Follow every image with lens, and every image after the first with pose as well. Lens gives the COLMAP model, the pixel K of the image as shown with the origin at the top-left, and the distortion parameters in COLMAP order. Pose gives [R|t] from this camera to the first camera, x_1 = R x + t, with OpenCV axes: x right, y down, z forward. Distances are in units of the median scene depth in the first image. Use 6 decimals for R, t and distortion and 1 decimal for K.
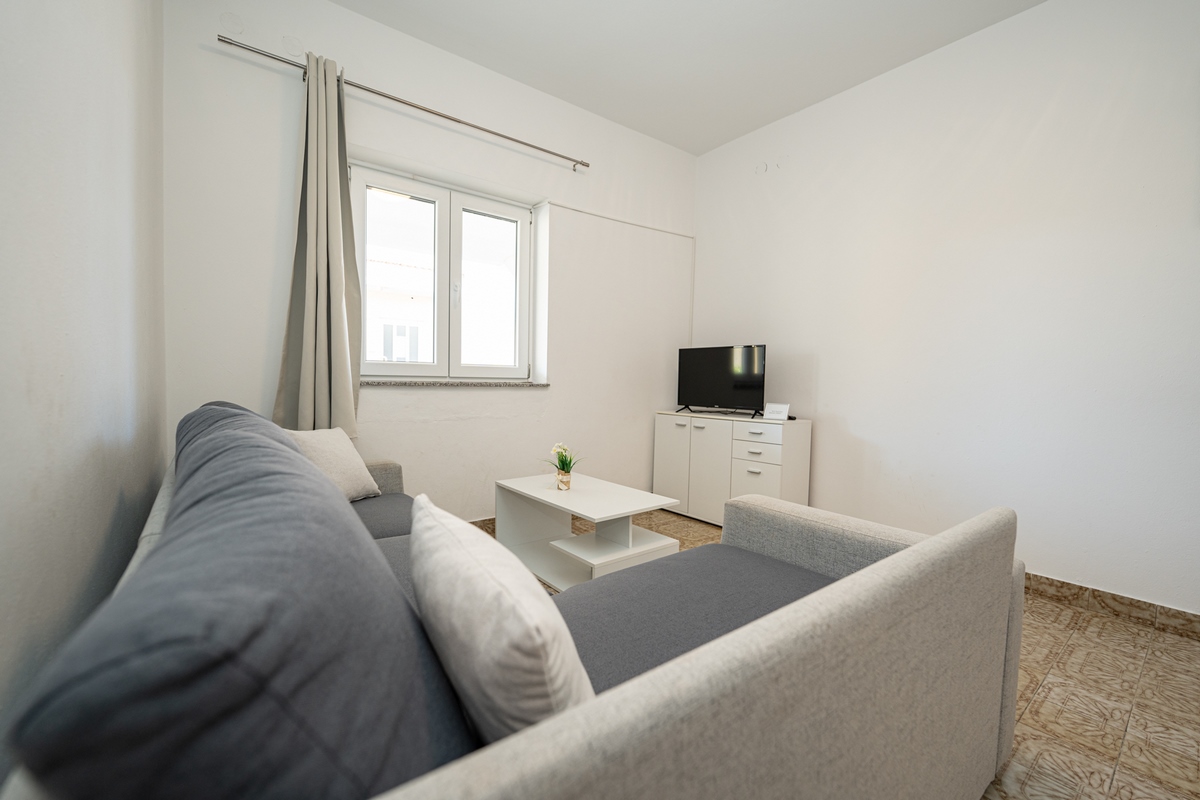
lens RADIAL K [[478.9, 0, 571.7], [0, 478.9, 407.3], [0, 0, 1]] dist [-0.012205, 0.000060]
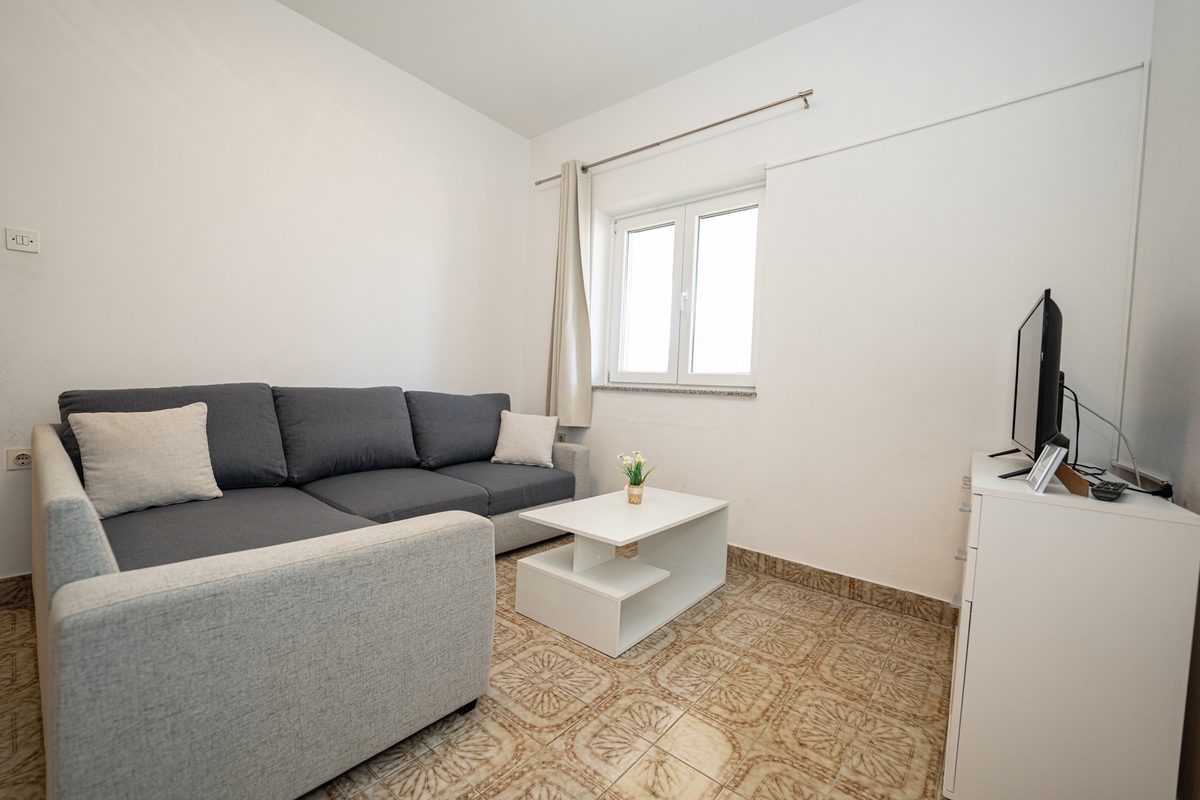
lens RADIAL K [[485.7, 0, 600.0], [0, 485.7, 400.0], [0, 0, 1]] dist [-0.012462, 0.000390]
pose [[0.231127, 0.022577, -0.972662, 0.733891], [-0.084963, 0.996380, 0.002938, -0.018501], [0.969207, 0.081962, 0.232208, 0.602628]]
